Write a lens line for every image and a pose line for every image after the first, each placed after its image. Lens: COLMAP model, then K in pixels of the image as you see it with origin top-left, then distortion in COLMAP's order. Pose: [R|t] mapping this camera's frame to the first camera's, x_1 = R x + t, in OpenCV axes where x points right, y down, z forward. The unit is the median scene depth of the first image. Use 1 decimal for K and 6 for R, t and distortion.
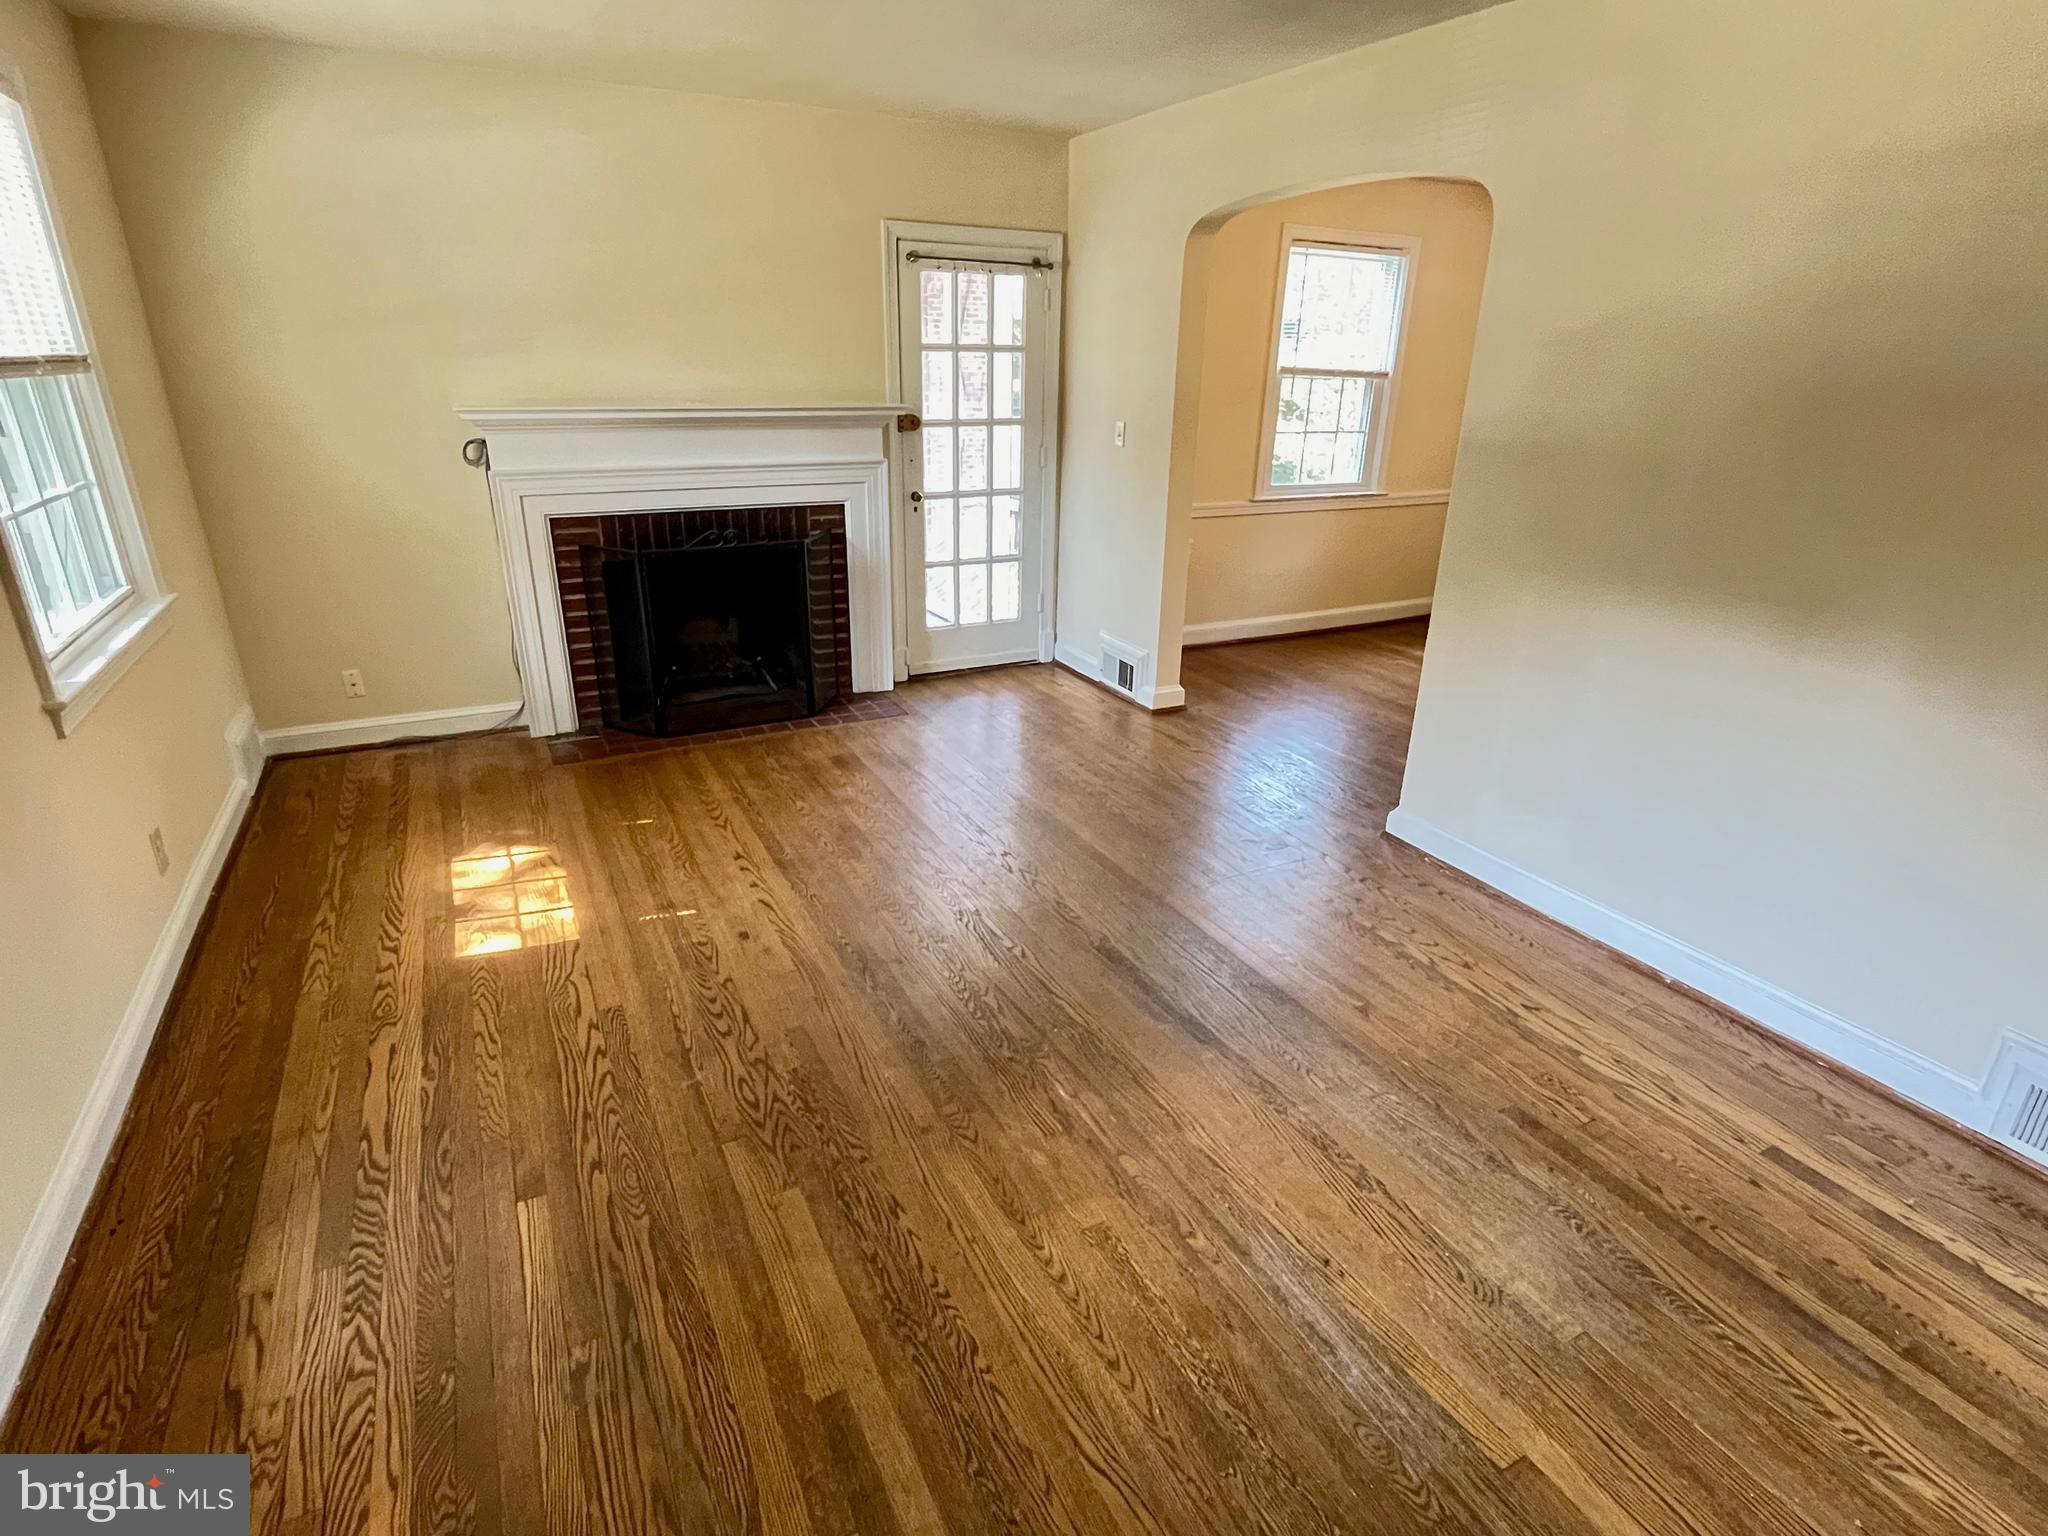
lens RADIAL K [[1051.3, 0, 1029.4], [0, 1051.3, 767.7], [0, 0, 1]] dist [0.003244, 0.000015]
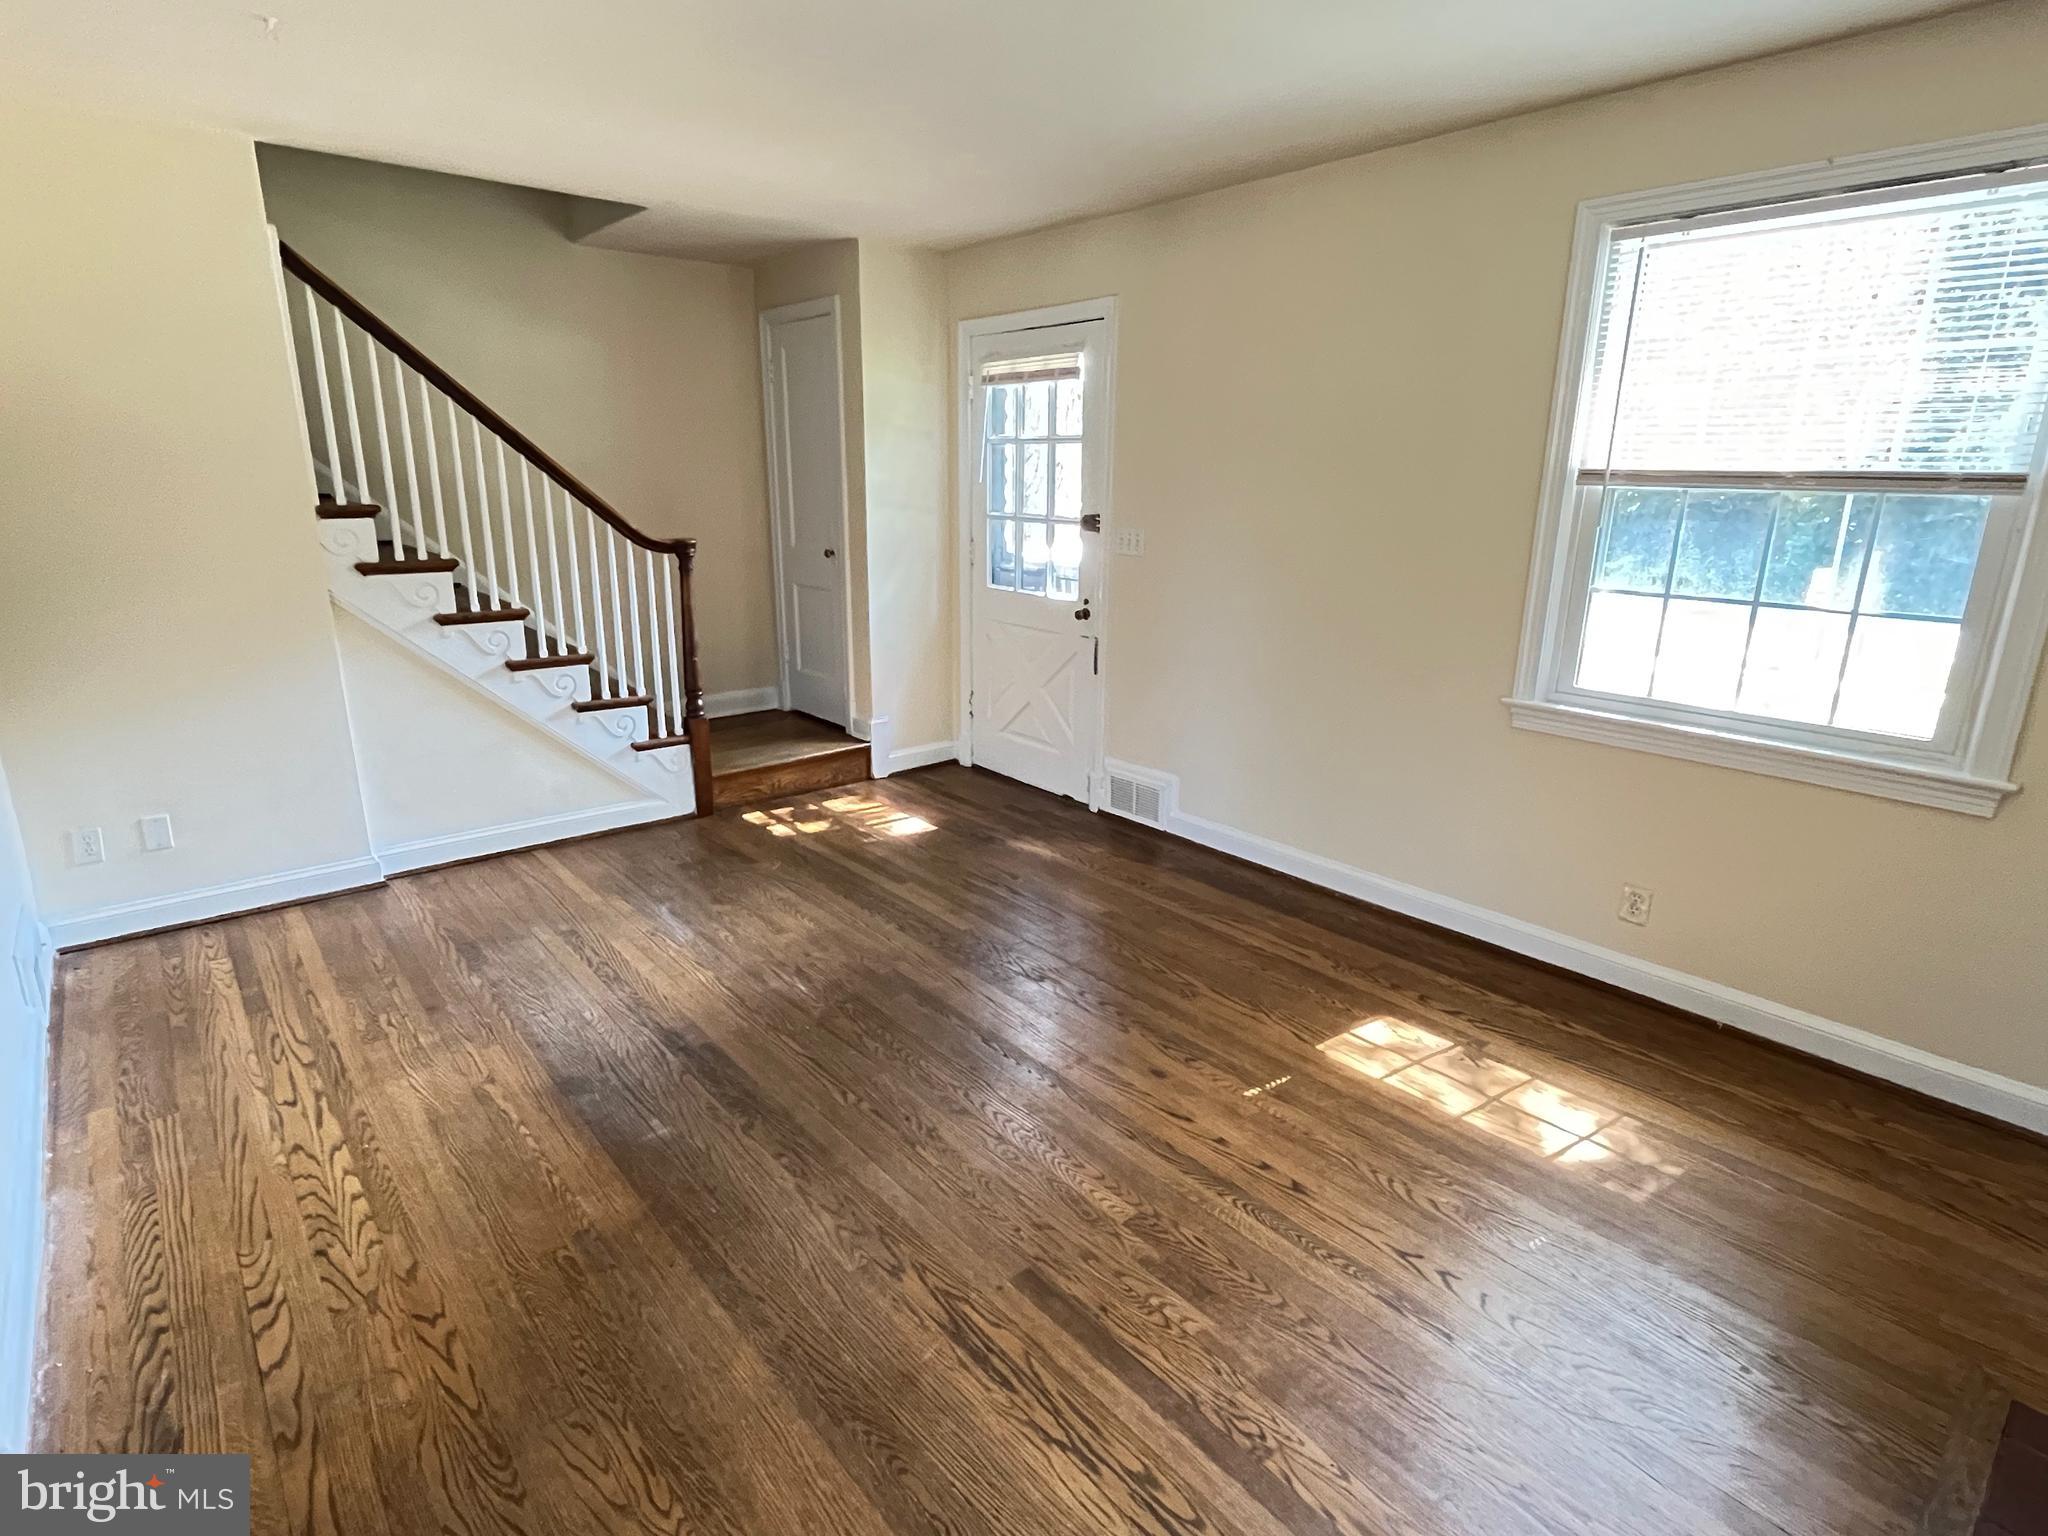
lens RADIAL K [[1051.3, 0, 1023.9], [0, 1051.3, 758.9], [0, 0, 1]] dist [0.003244, 0.000015]
pose [[-0.974937, 0.034473, -0.219793, 0.033884], [-0.104884, 0.800034, 0.590716, -0.628210], [0.196205, 0.598964, -0.776367, 1.642557]]
